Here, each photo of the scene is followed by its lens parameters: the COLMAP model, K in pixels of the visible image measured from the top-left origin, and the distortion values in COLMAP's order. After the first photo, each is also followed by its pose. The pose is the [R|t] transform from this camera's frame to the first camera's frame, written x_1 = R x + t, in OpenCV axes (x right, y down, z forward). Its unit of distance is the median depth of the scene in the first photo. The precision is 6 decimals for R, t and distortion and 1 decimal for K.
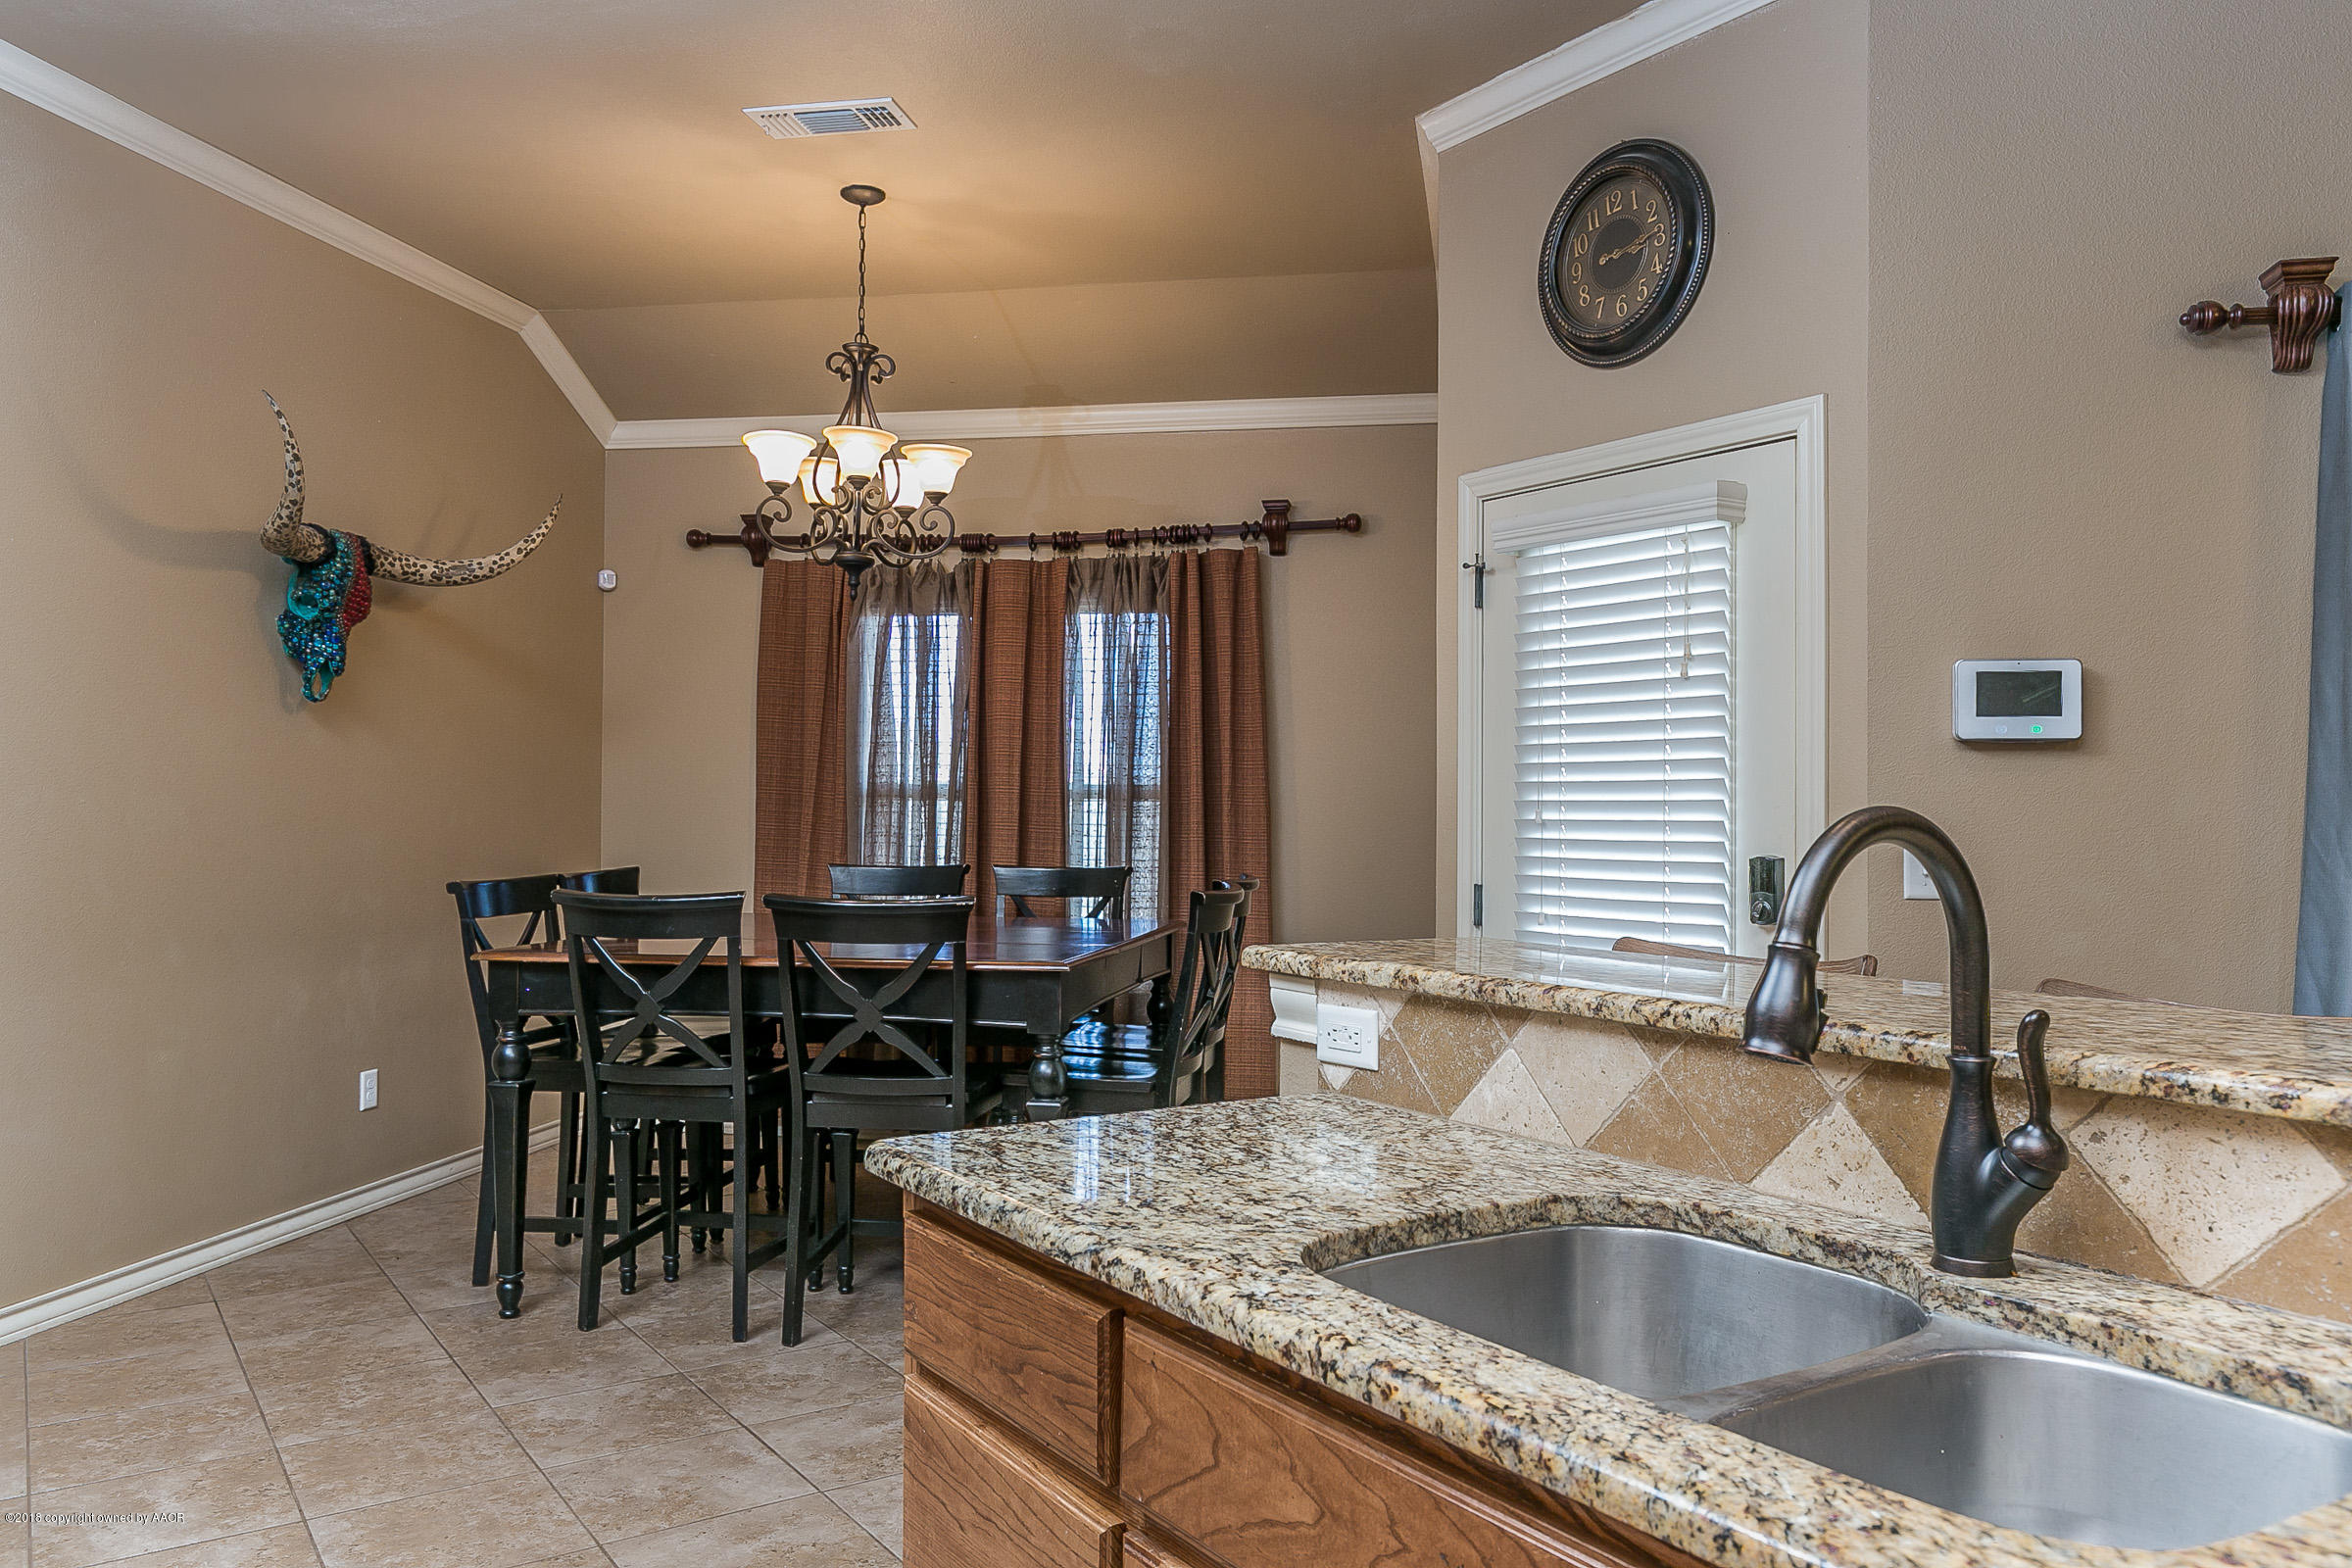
lens RADIAL K [[1706.8, 0, 1154.1], [0, 1706.8, 793.2], [0, 0, 1]] dist [-0.003710, 0.002661]
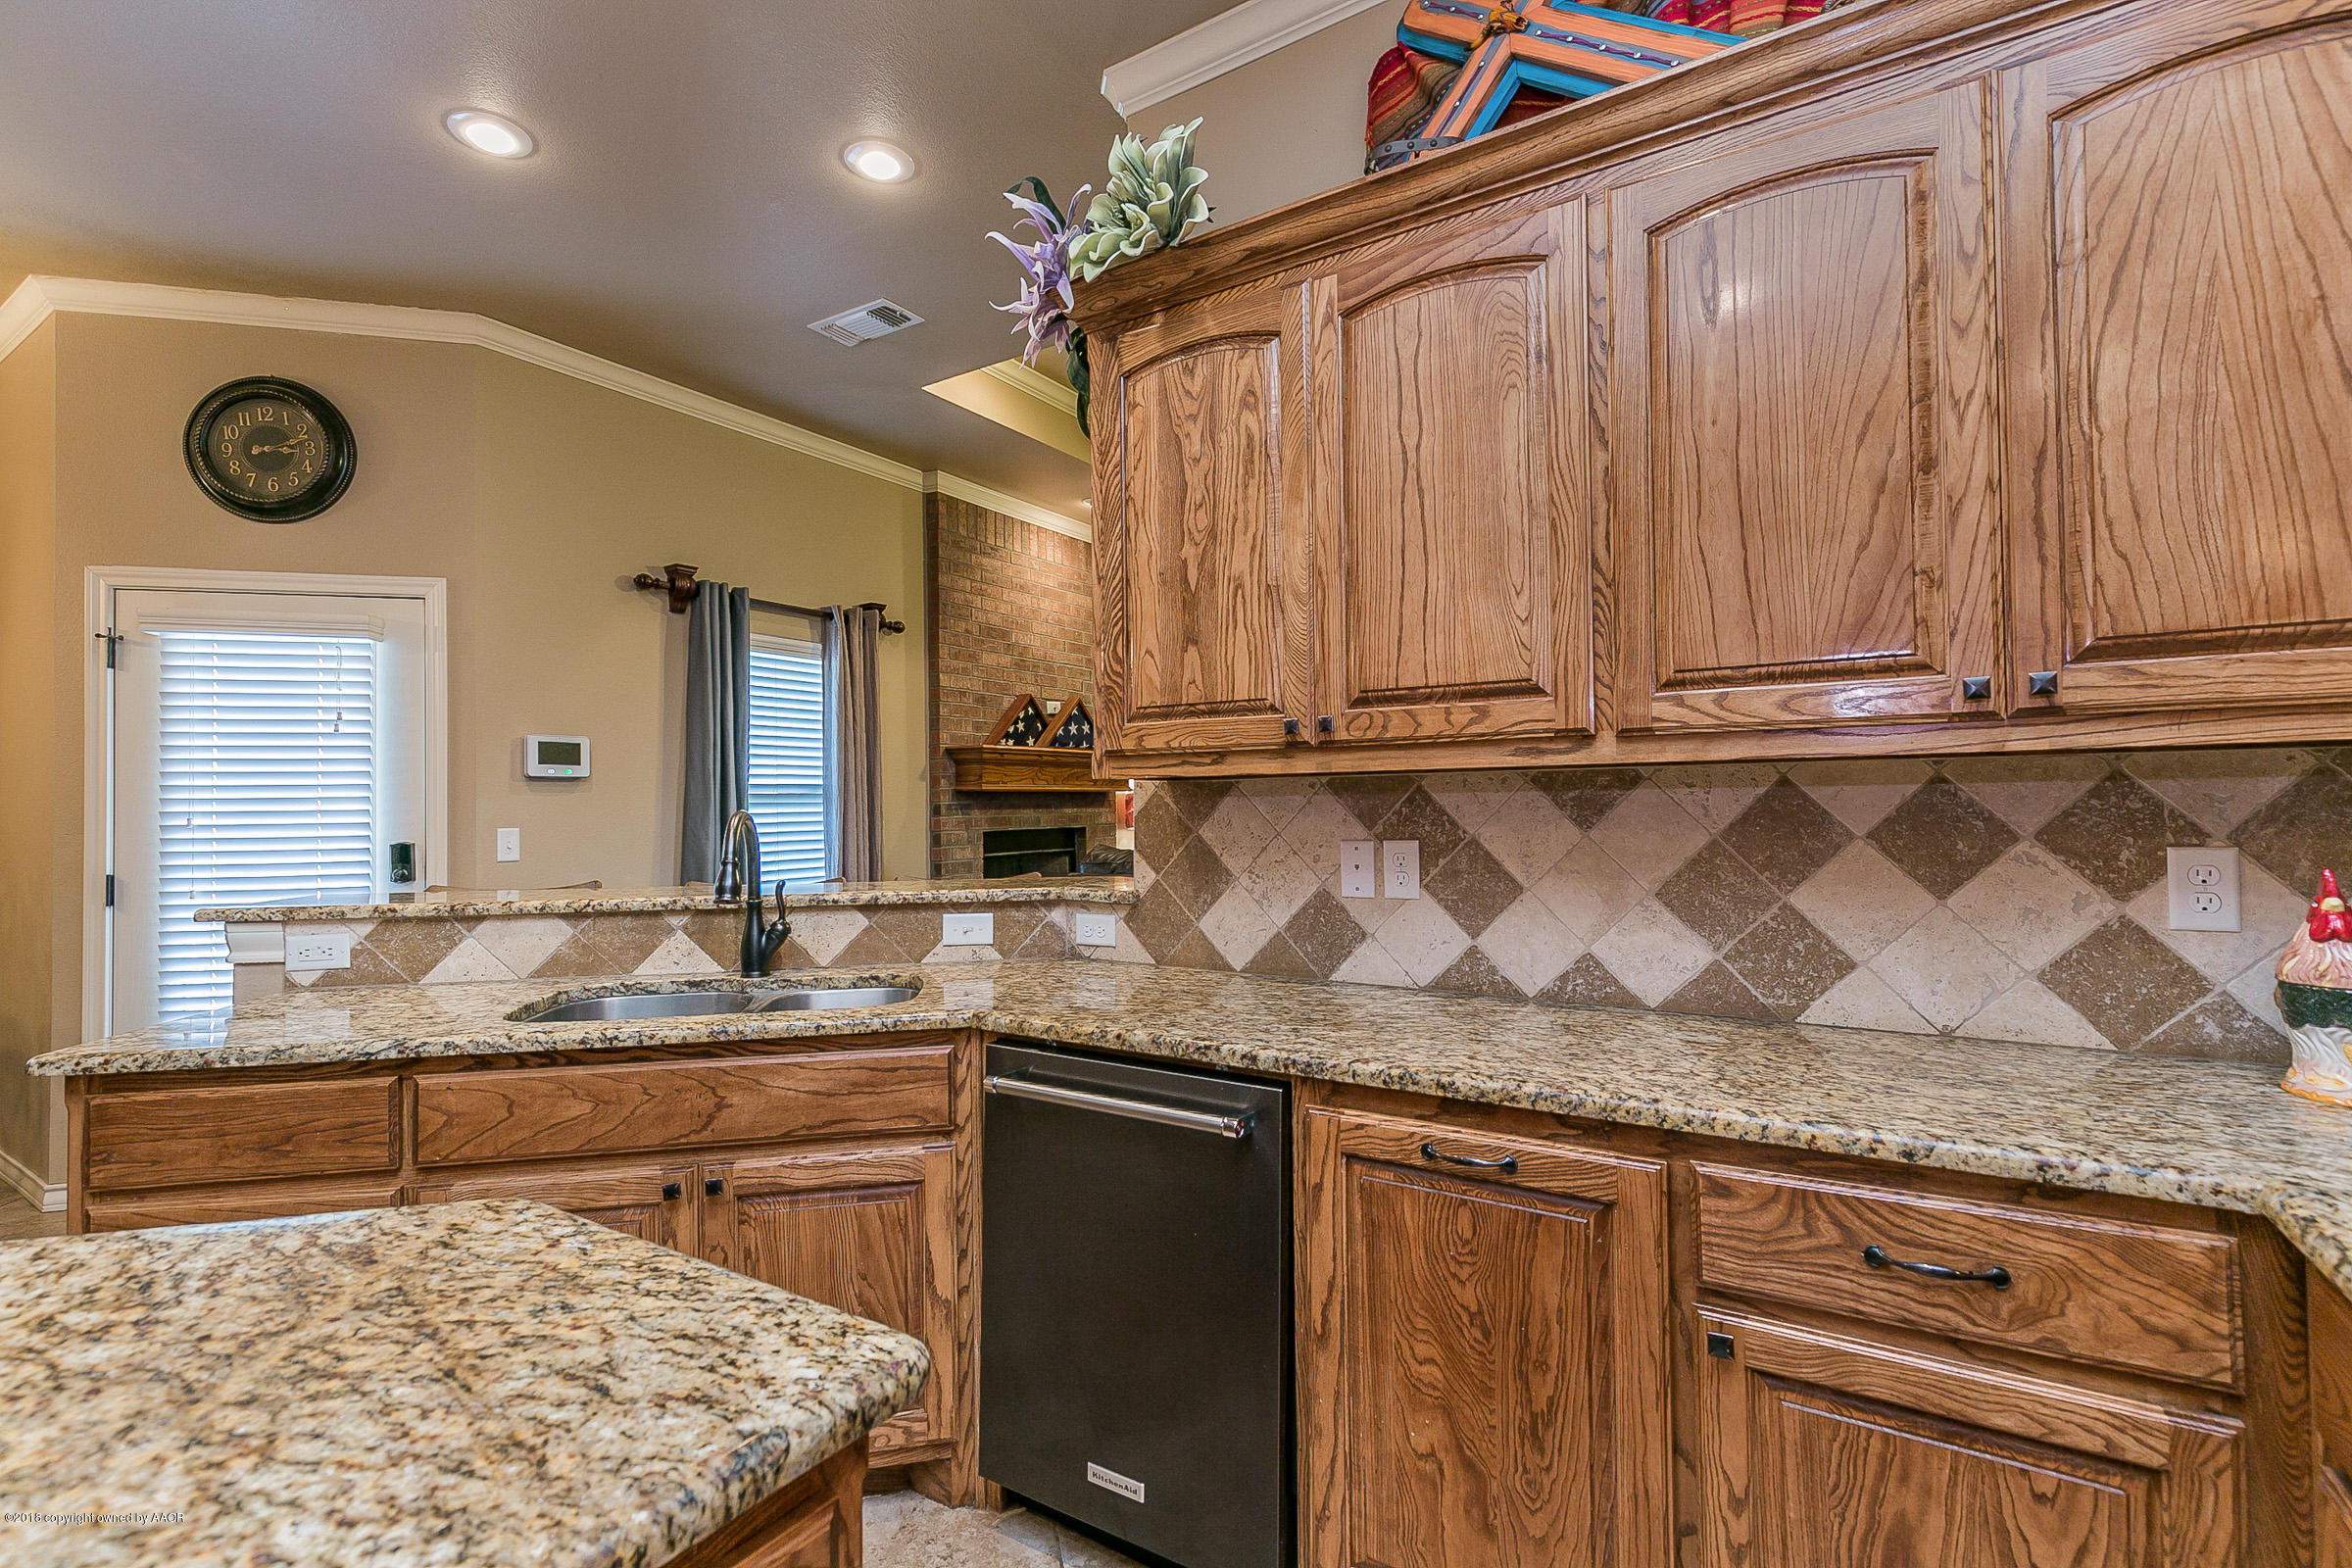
lens RADIAL K [[1067.0, 0, 1182.2], [0, 1067.0, 783.1], [0, 0, 1]] dist [0.006226, -0.000435]
pose [[0.373706, 0.012259, 0.927466, -0.663490], [0.003750, 0.999885, -0.014728, -0.006262], [-0.927540, 0.008981, 0.373617, -0.225615]]
